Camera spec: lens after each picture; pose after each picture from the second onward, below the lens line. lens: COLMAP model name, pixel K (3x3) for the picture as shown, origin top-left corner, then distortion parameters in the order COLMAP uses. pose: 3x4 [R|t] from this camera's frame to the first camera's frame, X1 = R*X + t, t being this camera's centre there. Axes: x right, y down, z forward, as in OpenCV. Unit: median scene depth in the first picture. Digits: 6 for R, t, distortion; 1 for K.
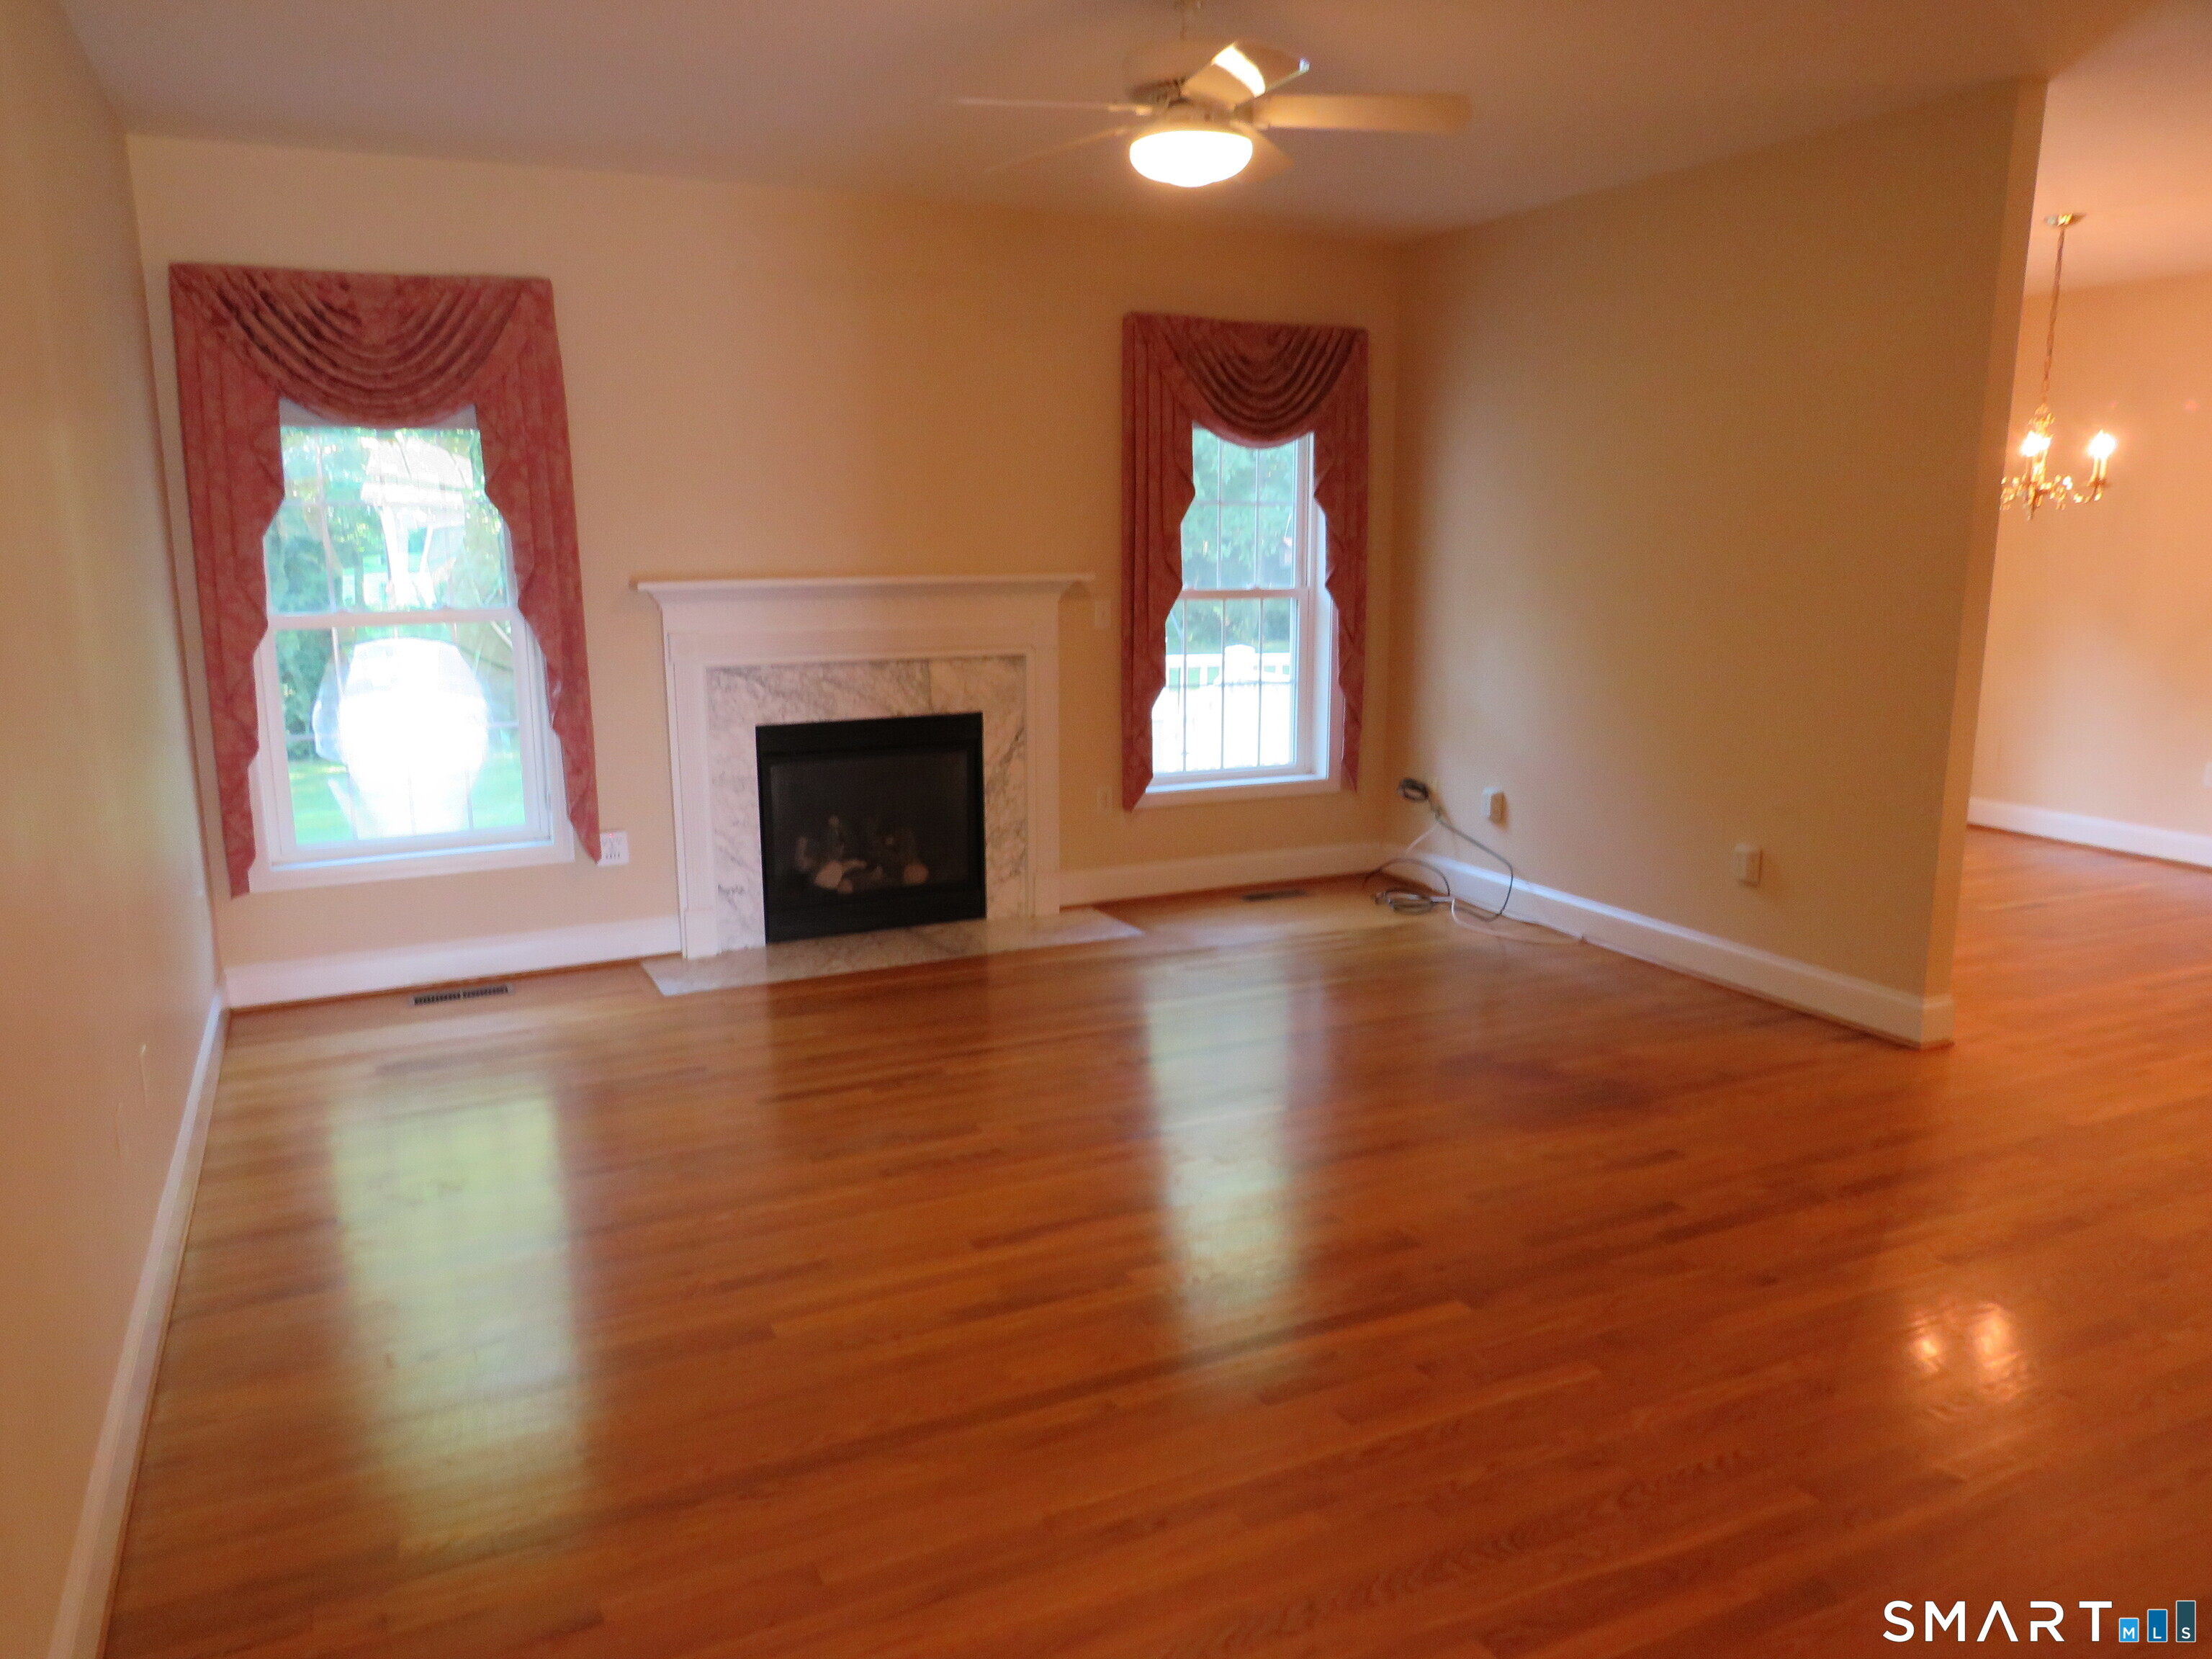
lens RADIAL K [[1549.3, 0, 1090.3], [0, 1549.3, 828.4], [0, 0, 1]] dist [-0.045550, 0.019601]
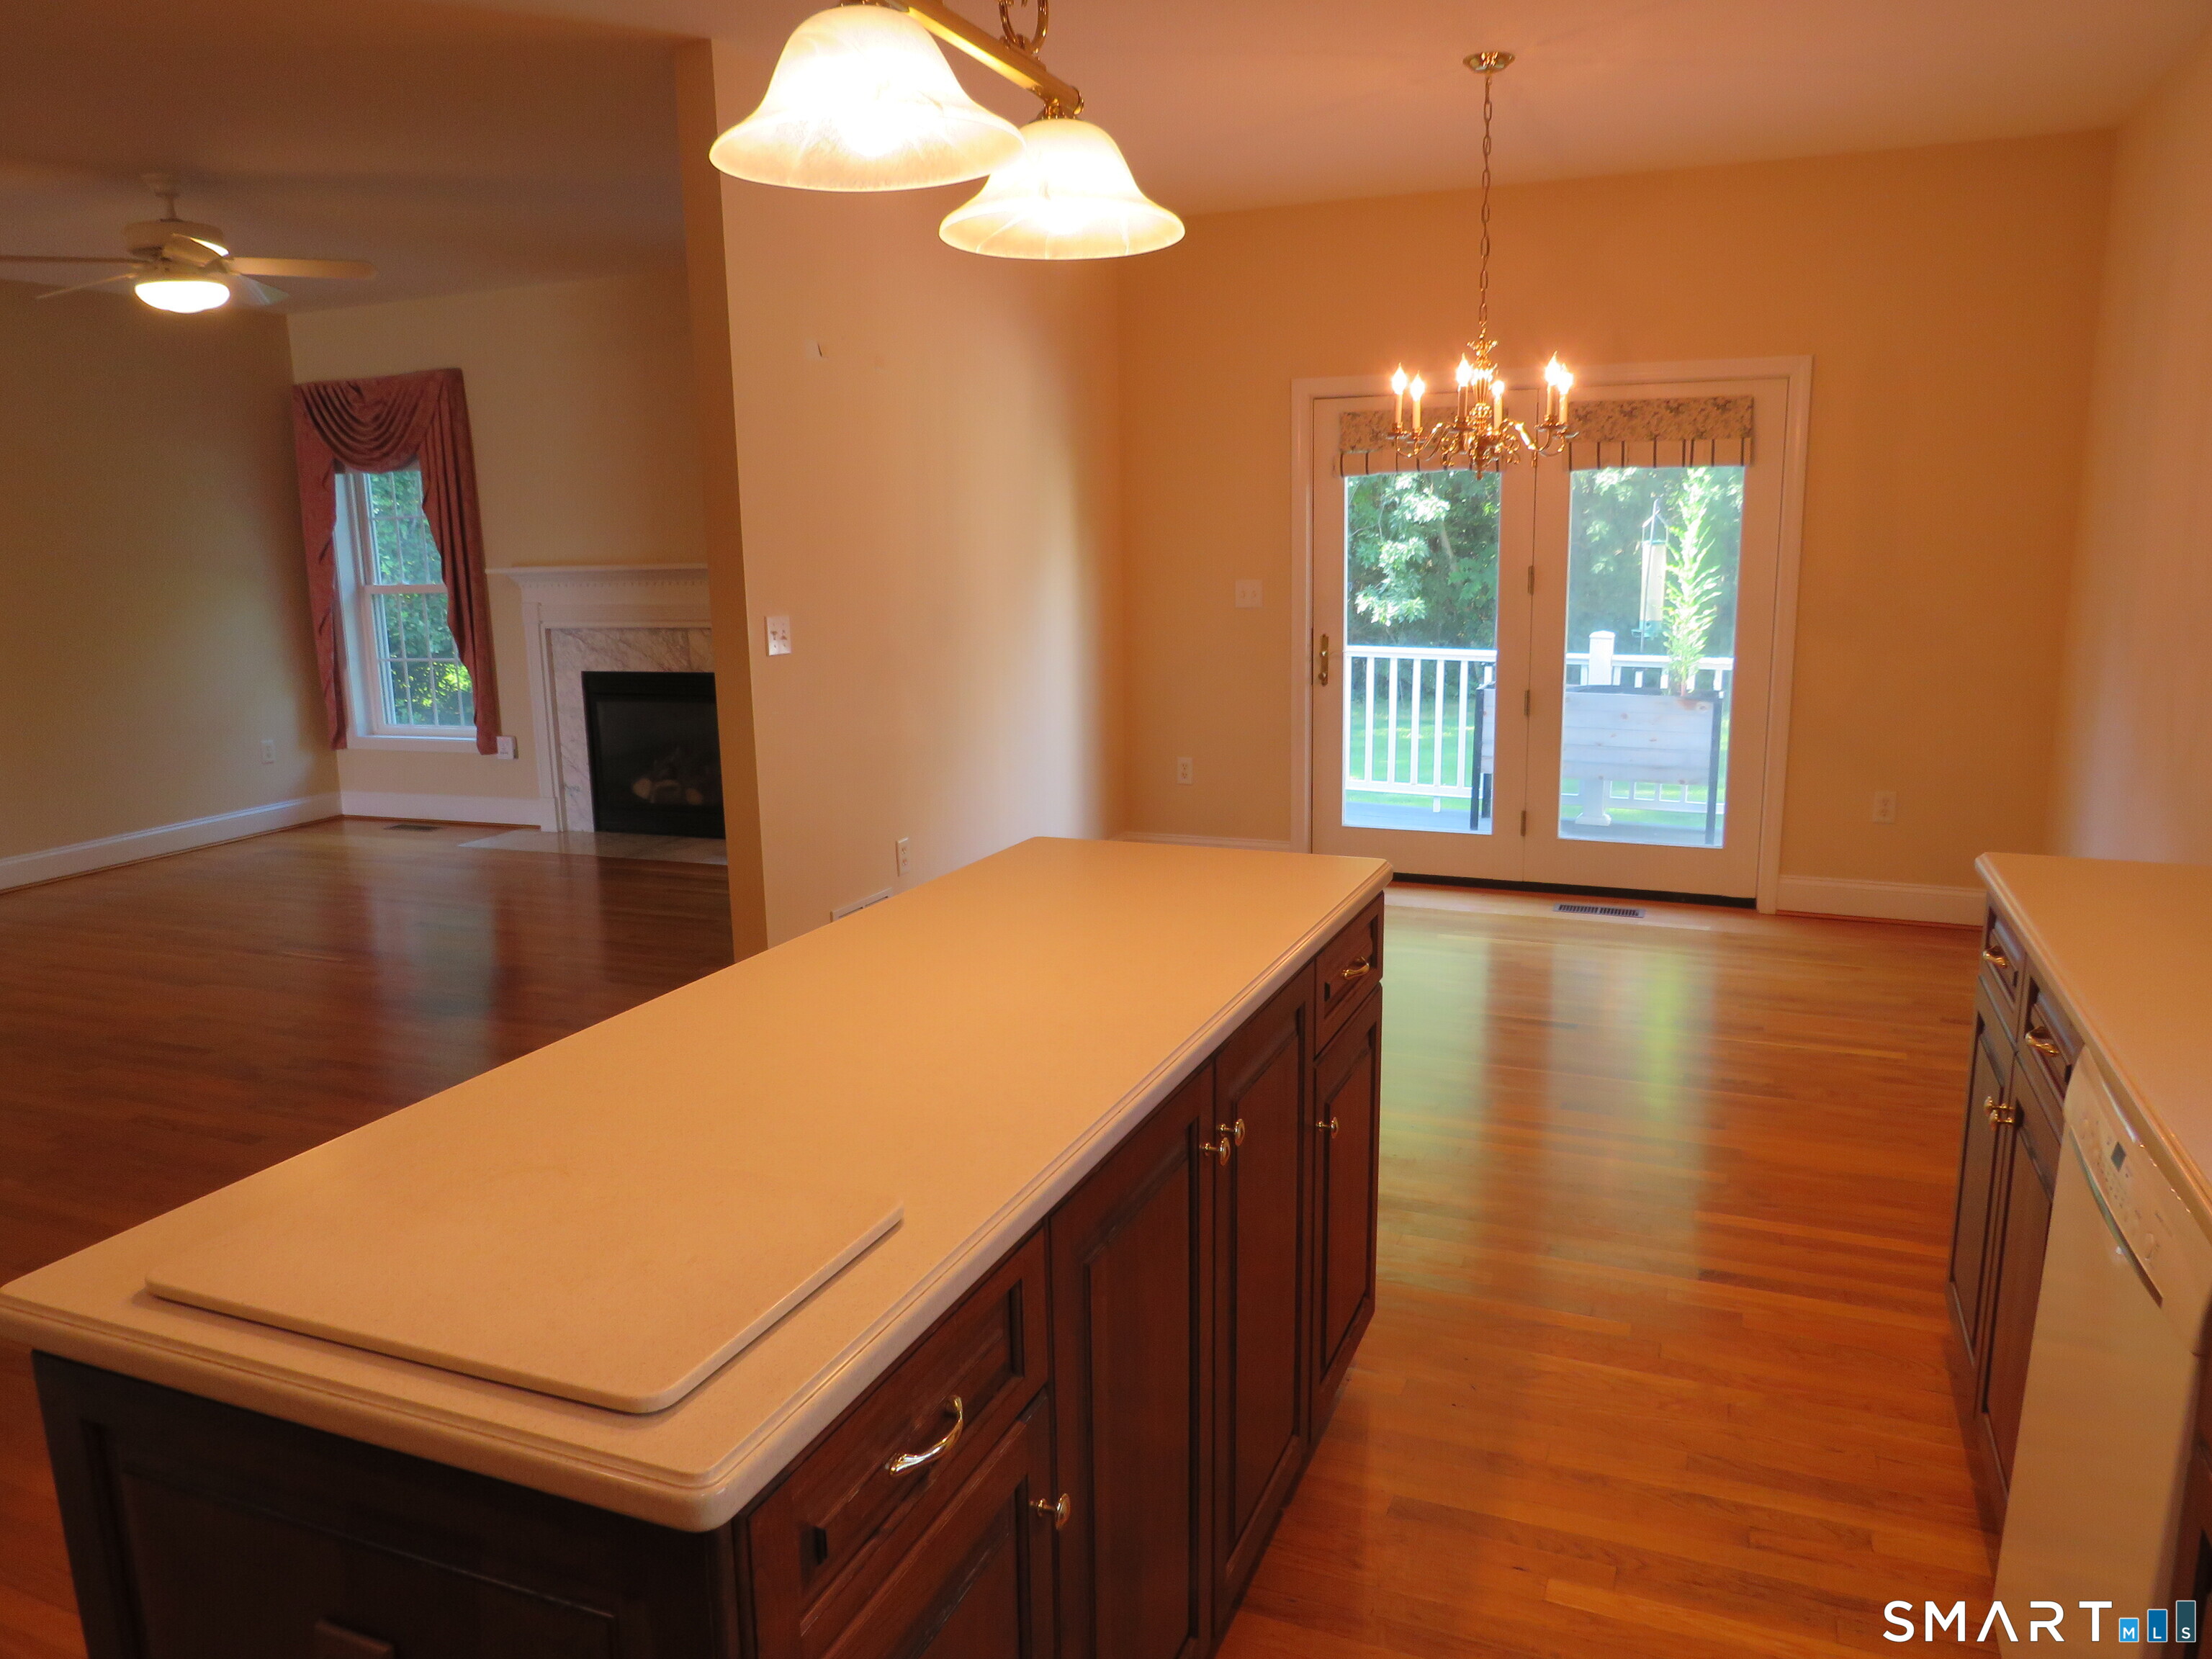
lens RADIAL K [[1549.3, 0, 1094.5], [0, 1549.3, 825.4], [0, 0, 1]] dist [-0.045550, 0.019601]
pose [[0.671635, 0.135484, -0.728389, 1.096534], [-0.110651, 0.990454, 0.082201, -0.091972], [0.732573, 0.025387, 0.680215, 0.391734]]
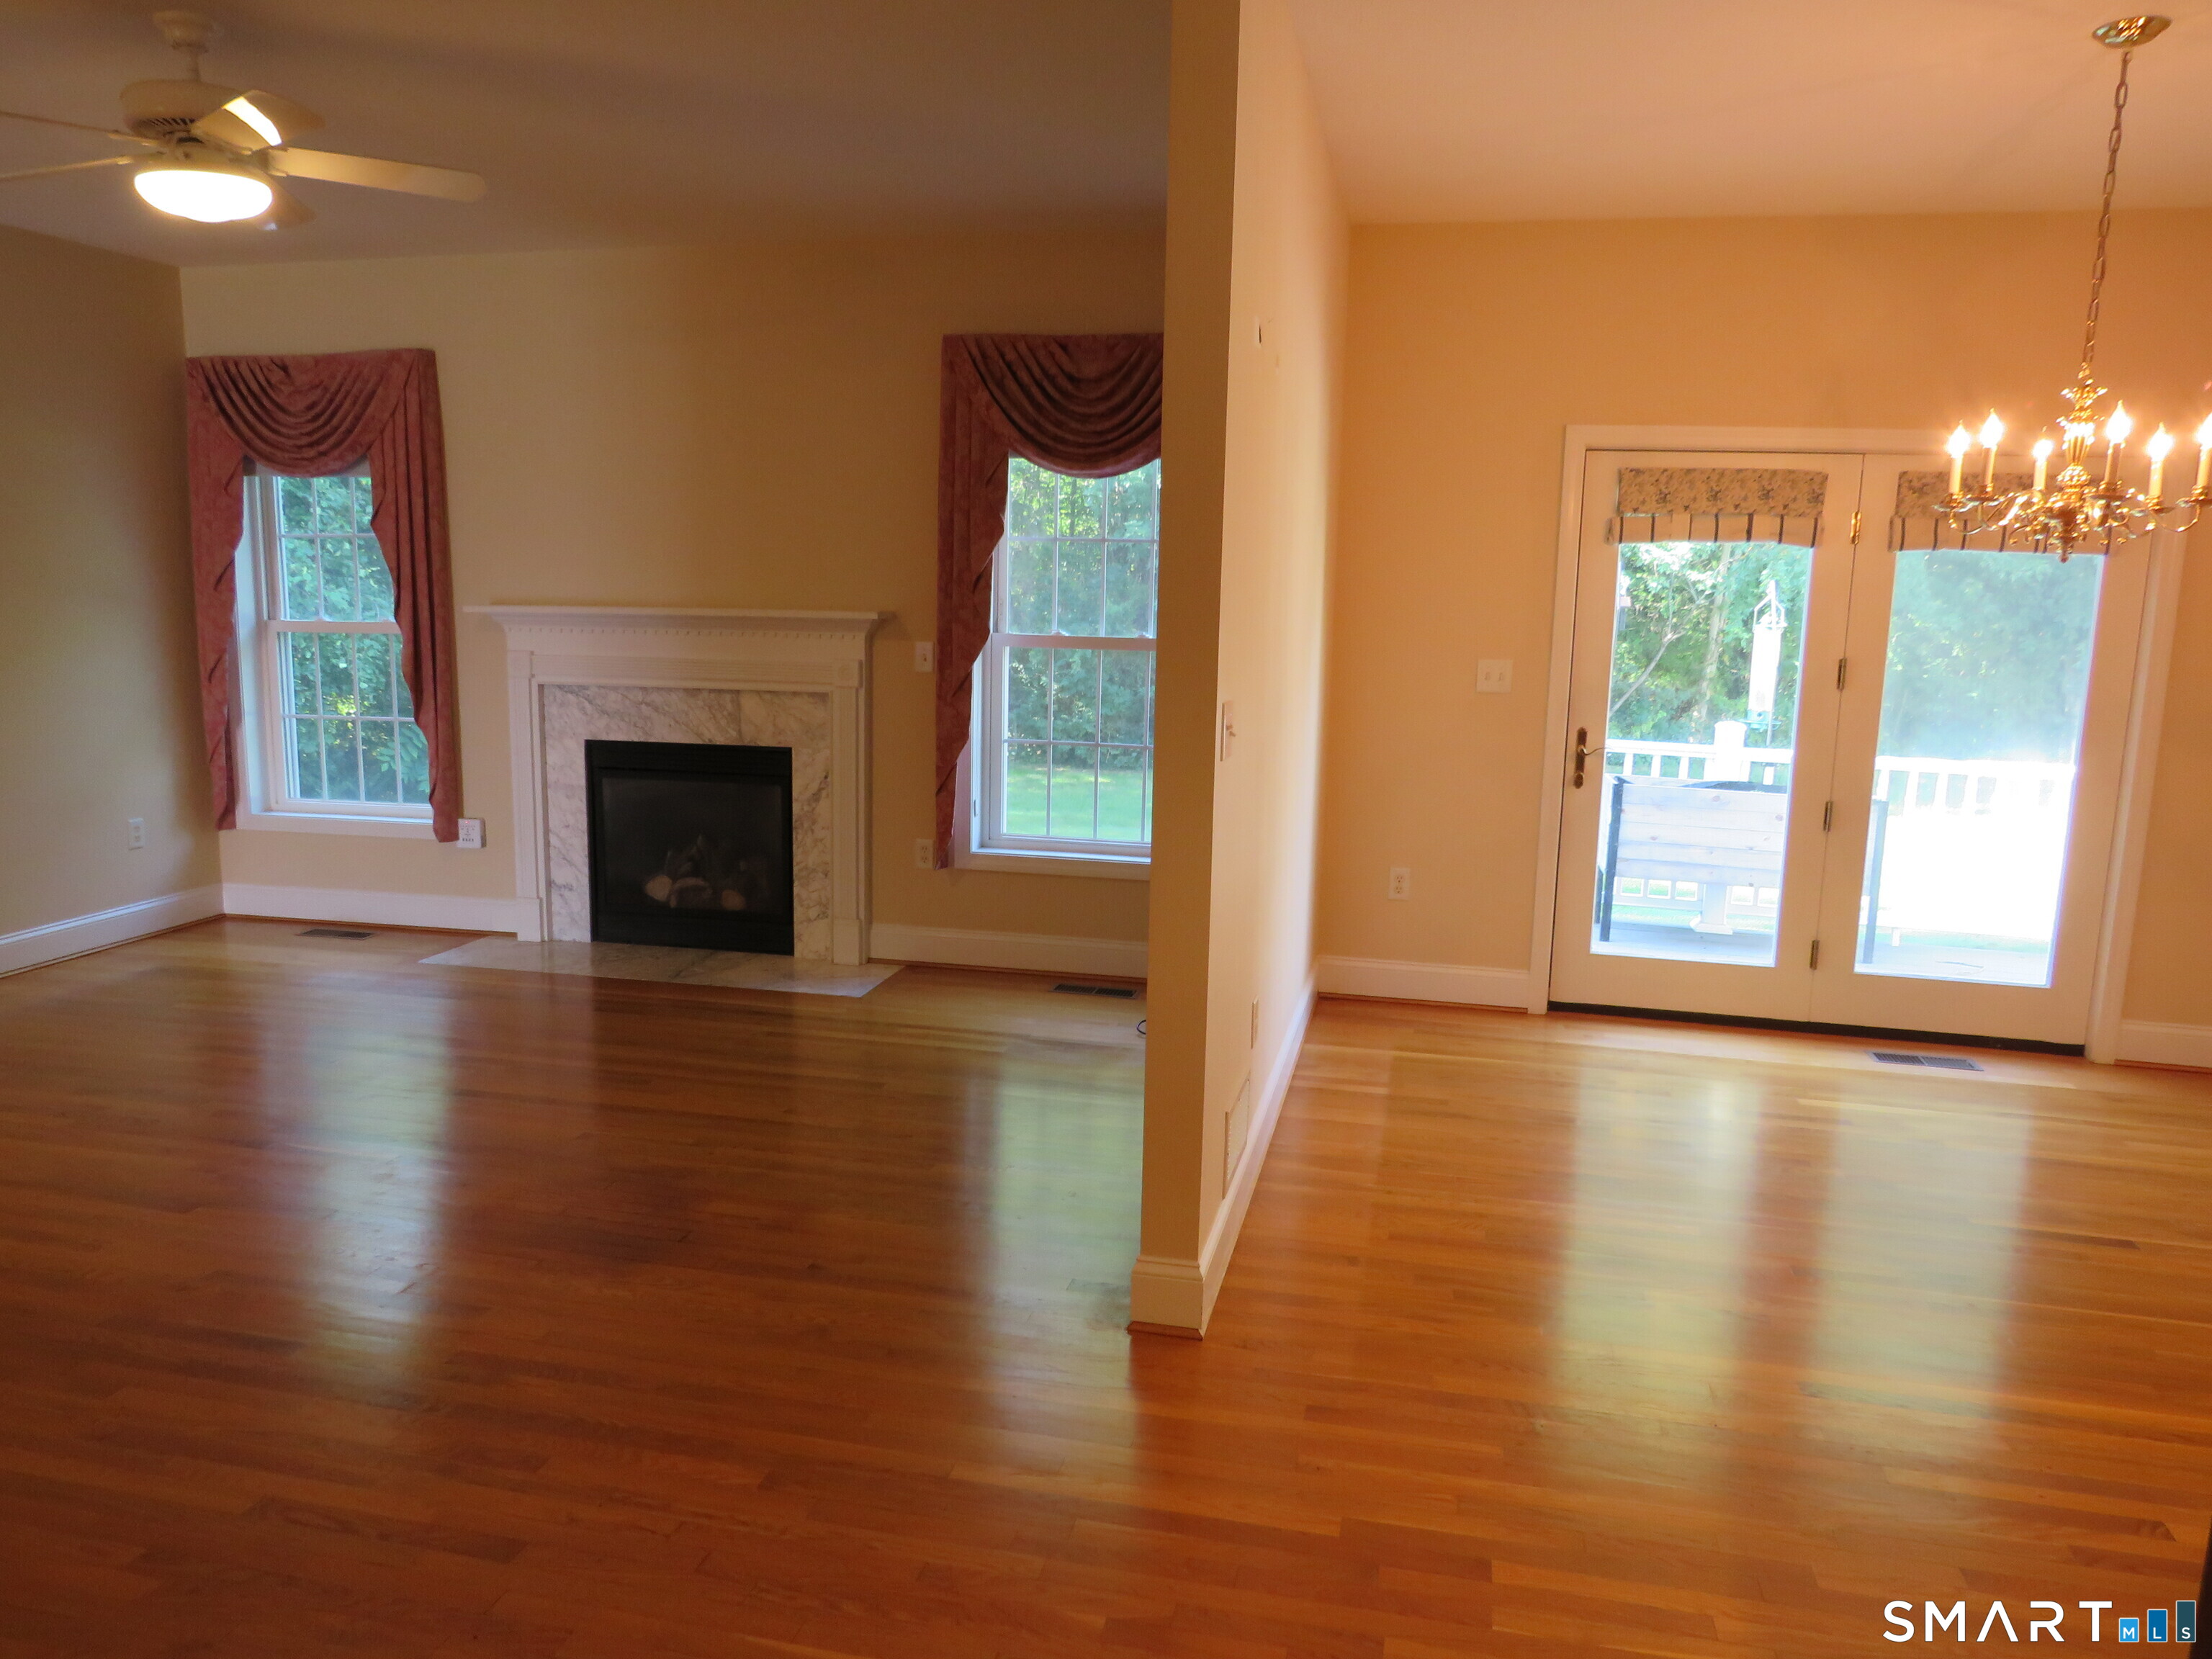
lens RADIAL K [[1549.3, 0, 1096.3], [0, 1549.3, 820.2], [0, 0, 1]] dist [-0.045550, 0.019601]
pose [[0.784928, 0.120460, -0.607764, 0.722527], [-0.132393, 0.990872, 0.025407, -0.083995], [0.605277, 0.060521, 0.793711, 0.349514]]
